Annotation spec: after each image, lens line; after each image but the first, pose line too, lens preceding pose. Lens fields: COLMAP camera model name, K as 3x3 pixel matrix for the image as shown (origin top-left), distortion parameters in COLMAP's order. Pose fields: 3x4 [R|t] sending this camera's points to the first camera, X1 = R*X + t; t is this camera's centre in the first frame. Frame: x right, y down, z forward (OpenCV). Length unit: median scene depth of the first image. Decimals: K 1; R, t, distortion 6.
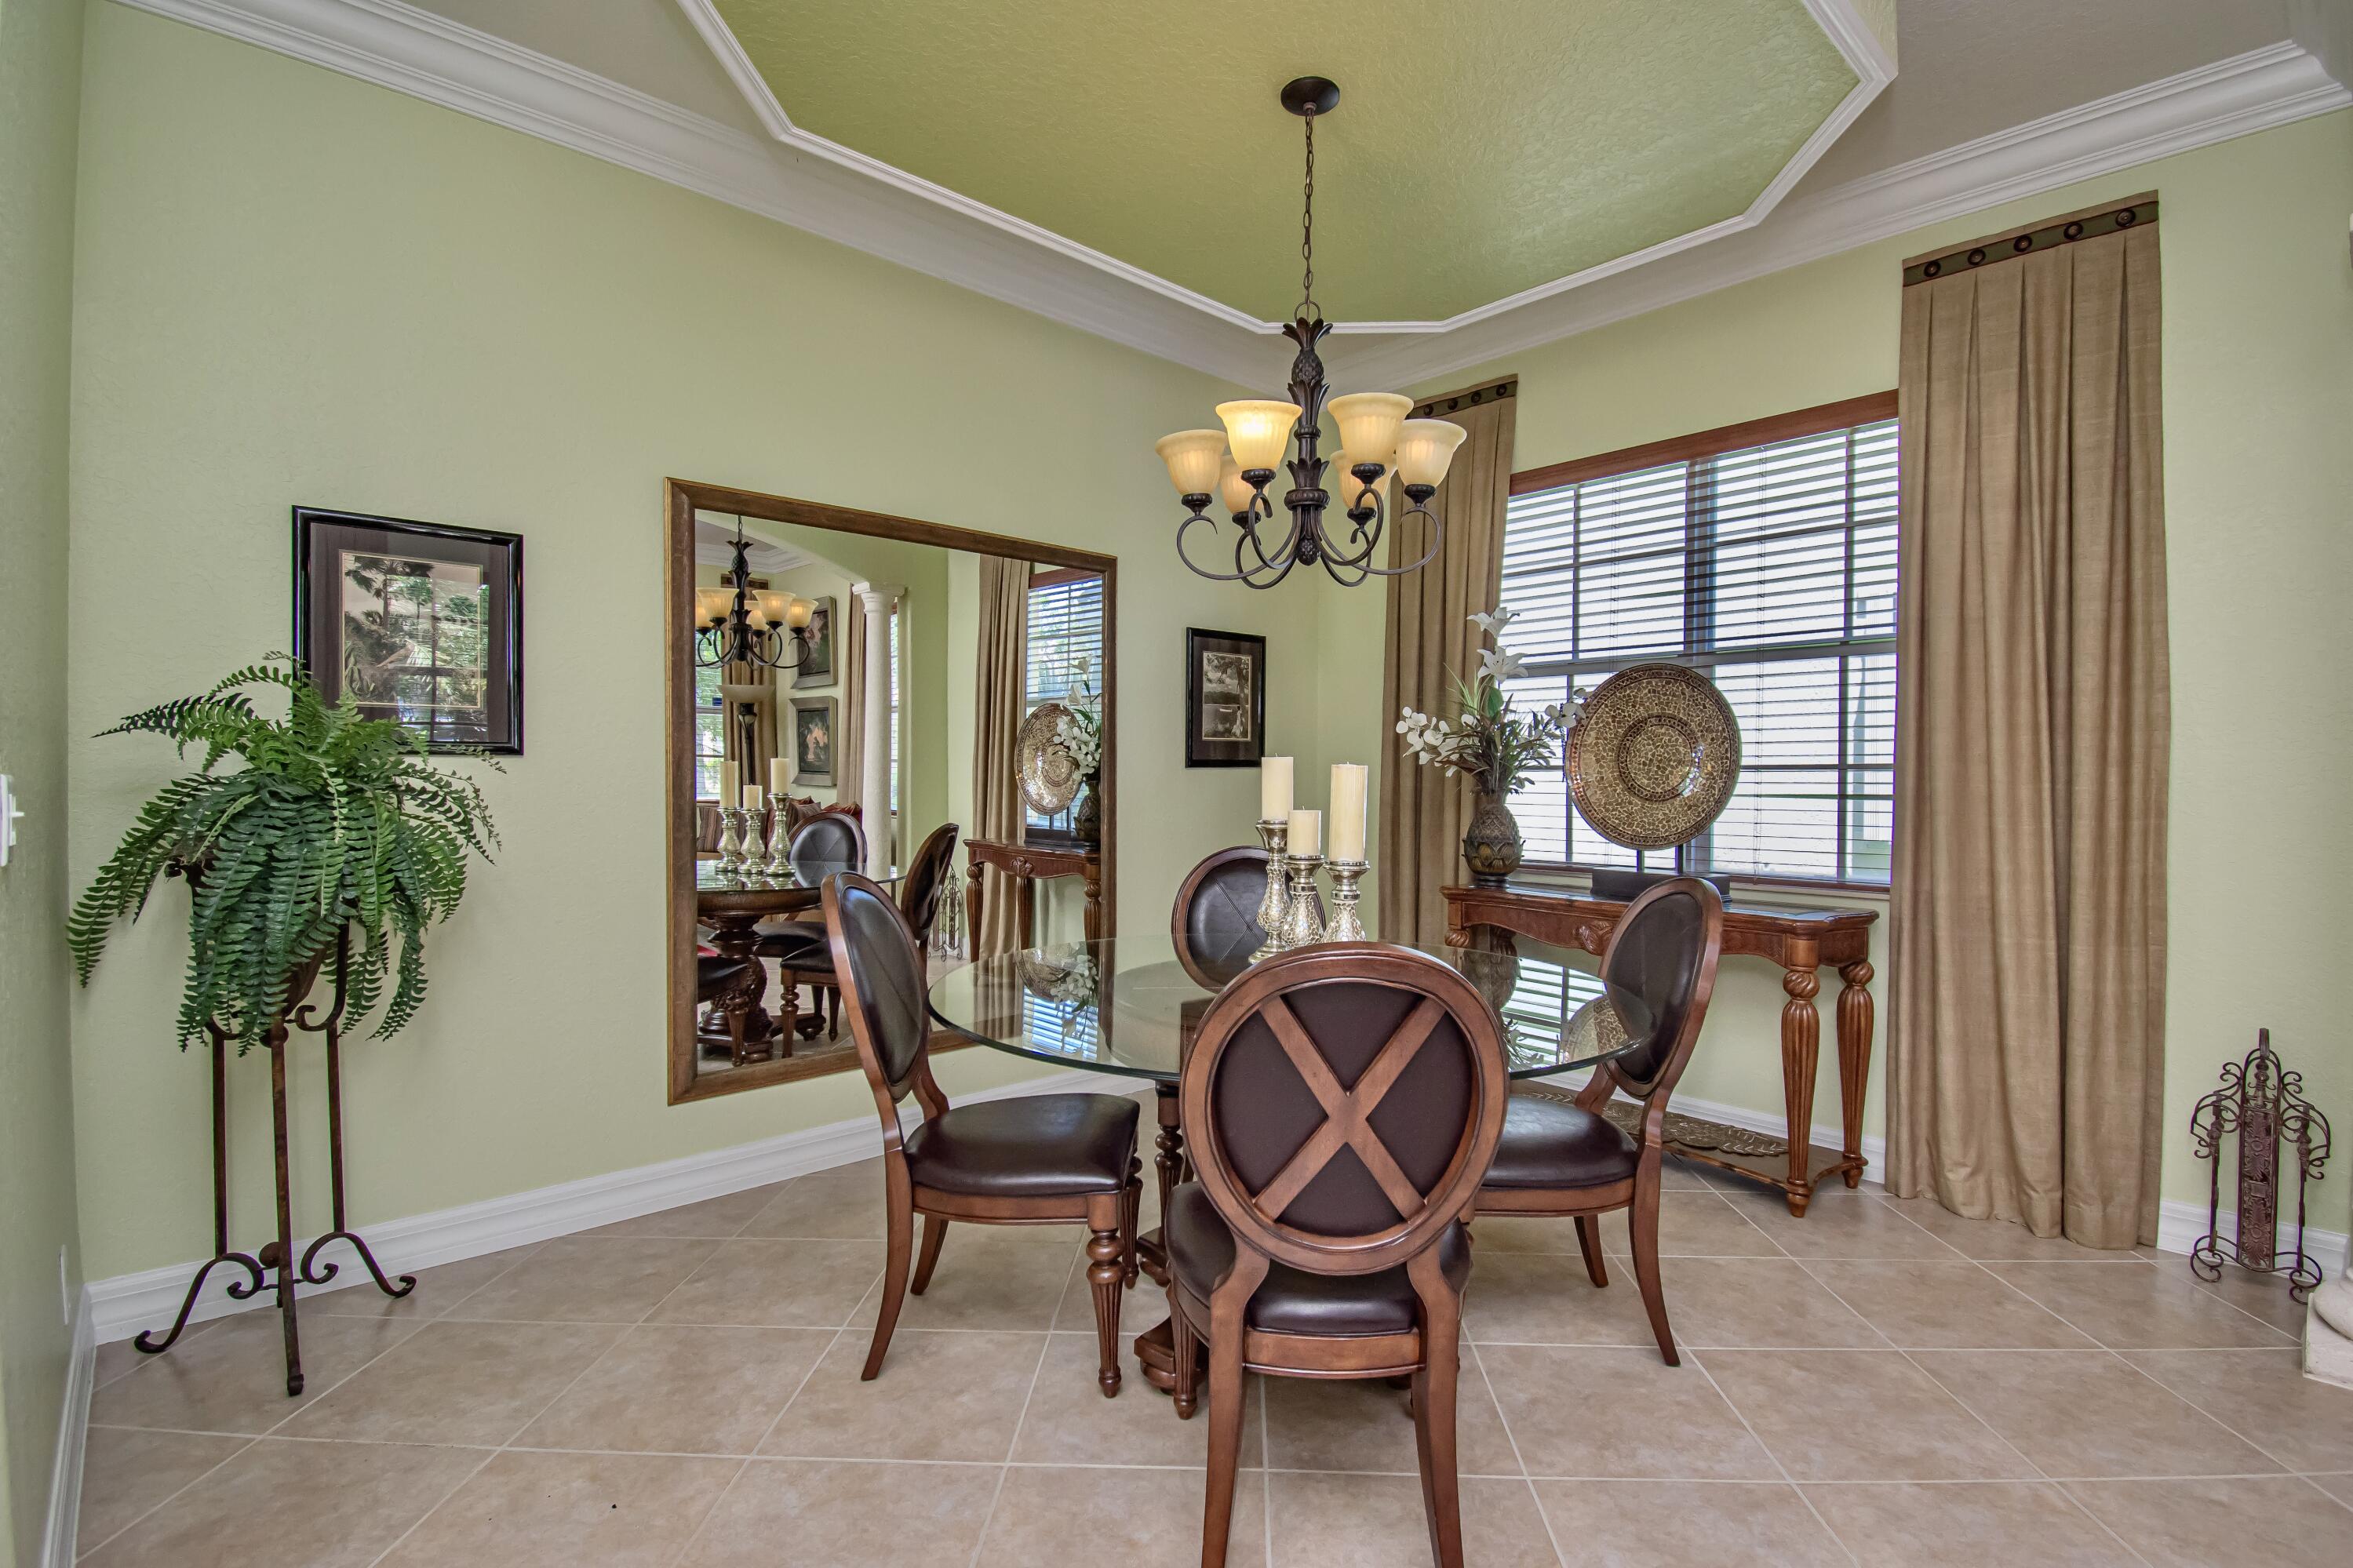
lens RADIAL K [[1052.9, 0, 1195.0], [0, 1052.9, 787.0], [0, 0, 1]] dist [0.017575, -0.024059]
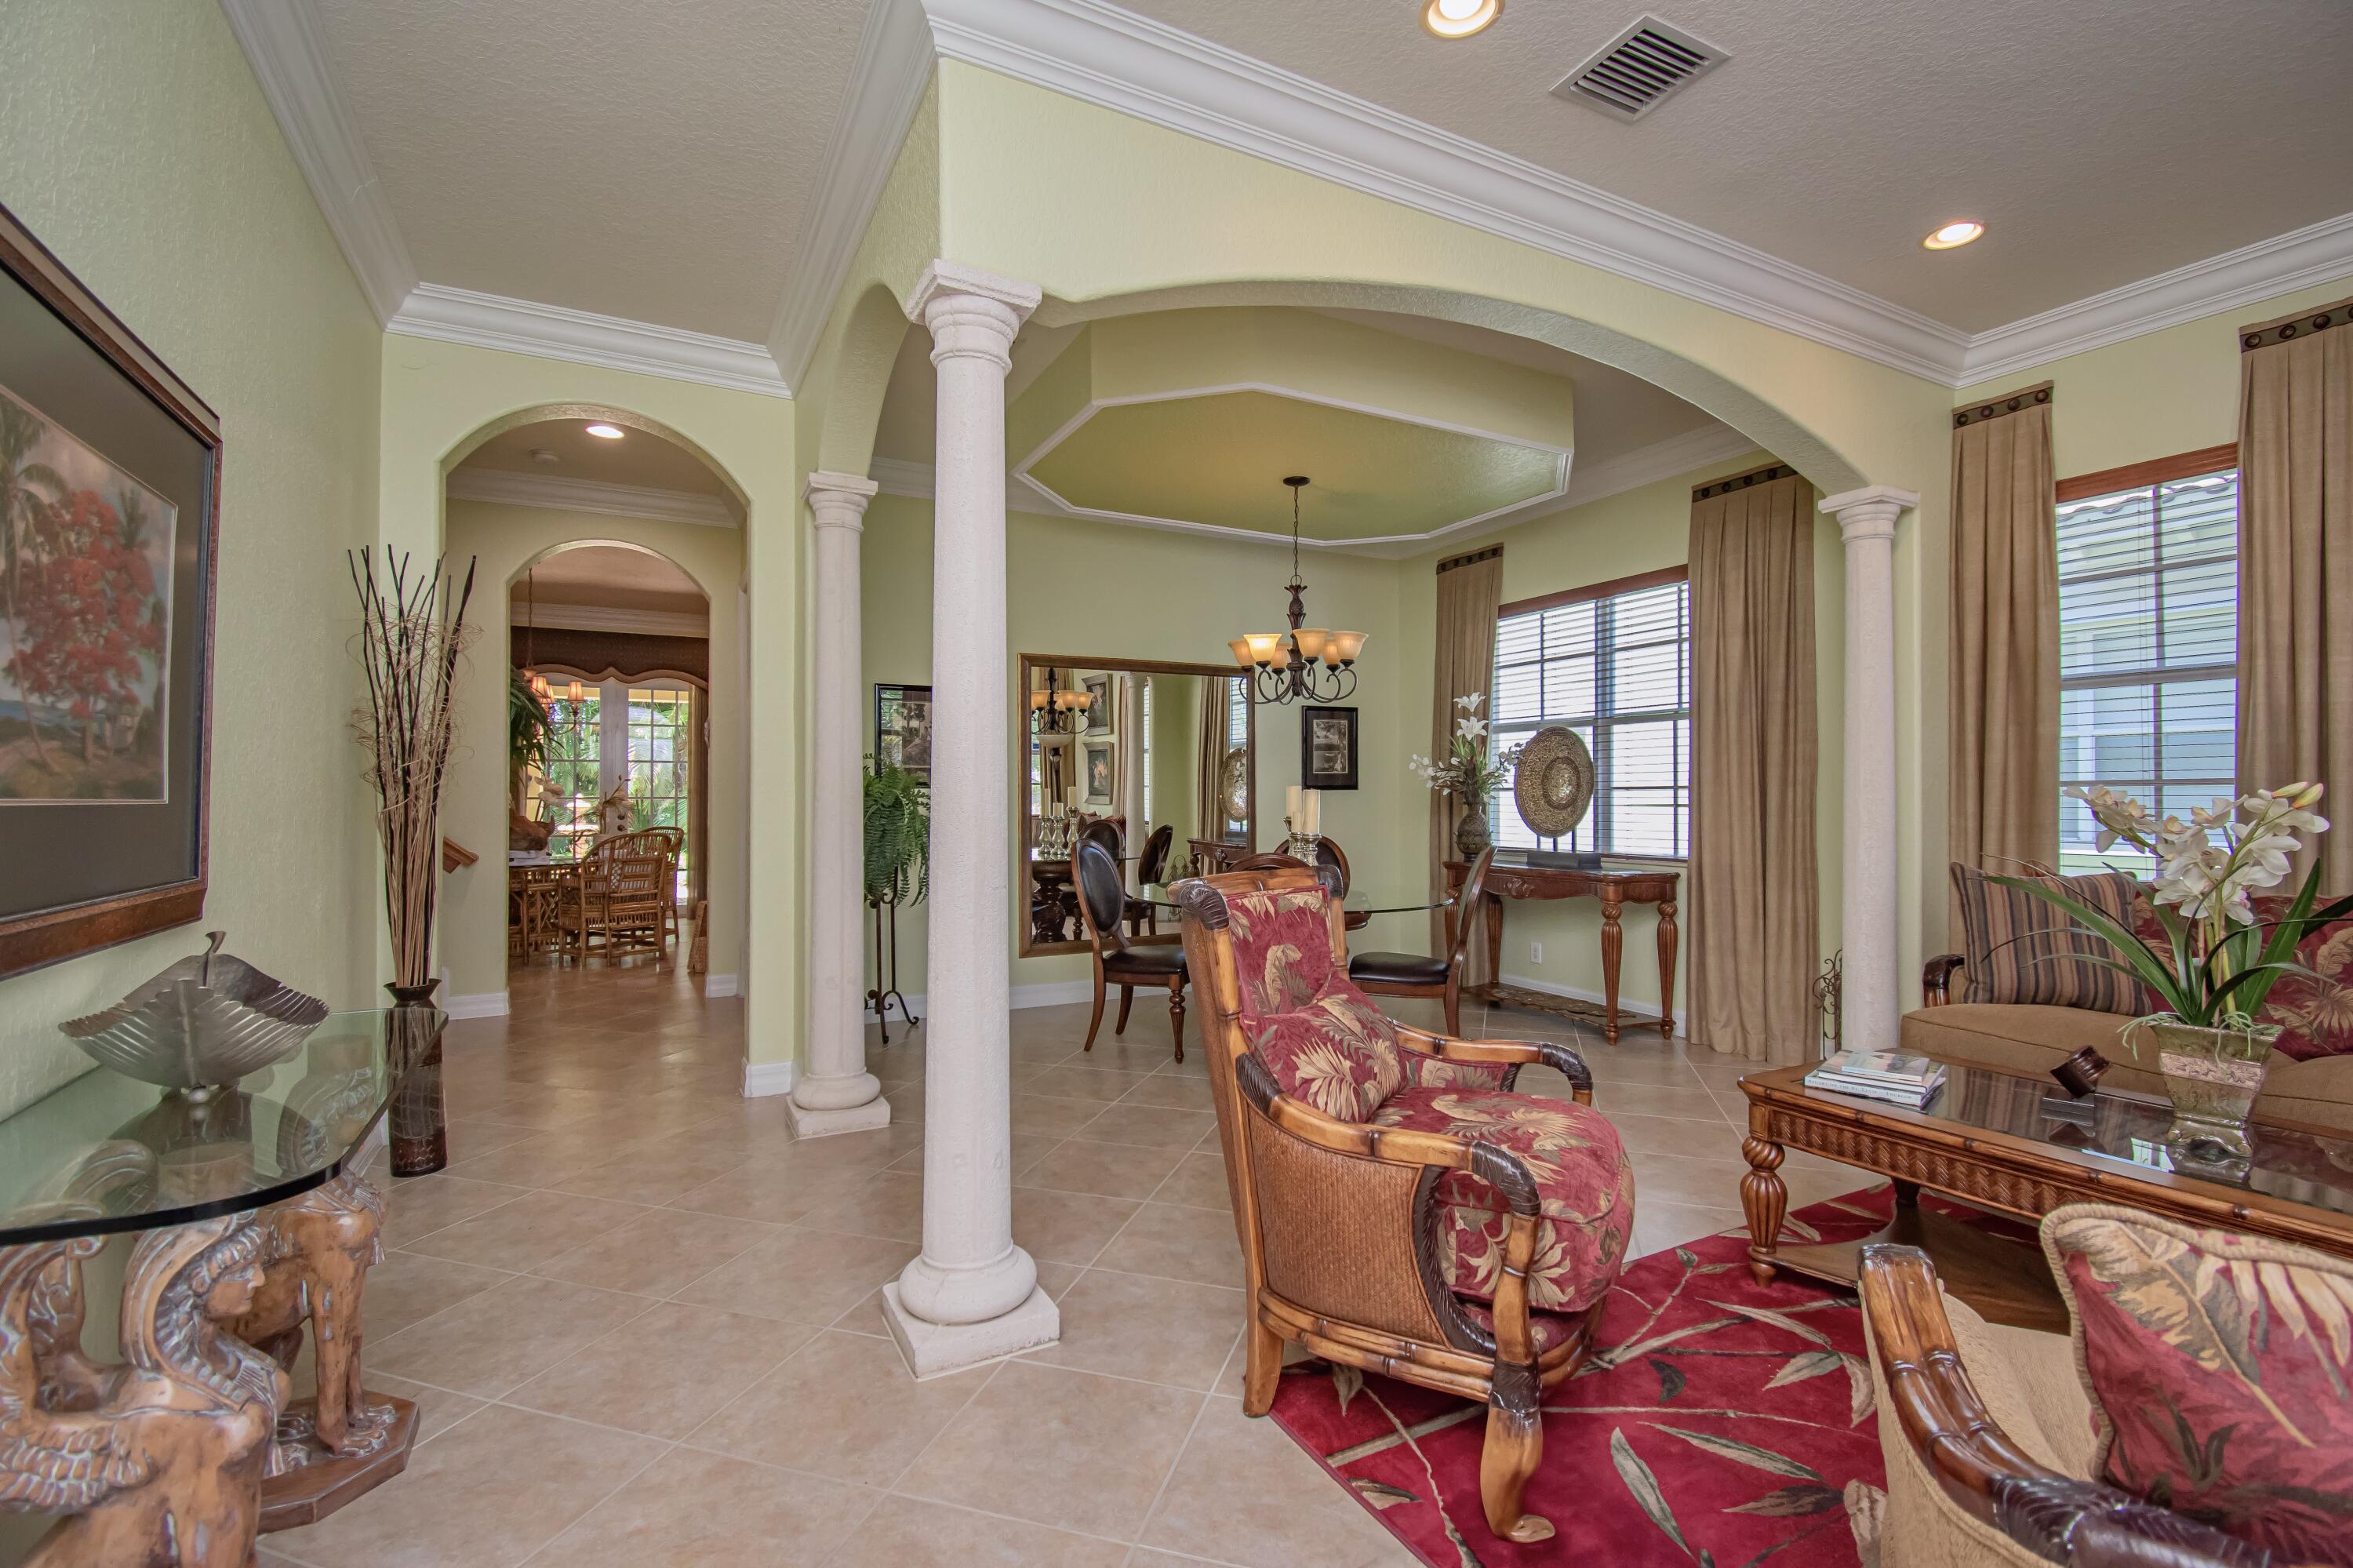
lens RADIAL K [[1053.1, 0, 1195.0], [0, 1053.1, 787.0], [0, 0, 1]] dist [0.017575, -0.024059]
pose [[0.963880, -0.007997, -0.266217, 0.304545], [0.002665, 0.999789, -0.020385, 0.010686], [0.266324, 0.018940, 0.963697, -0.717571]]
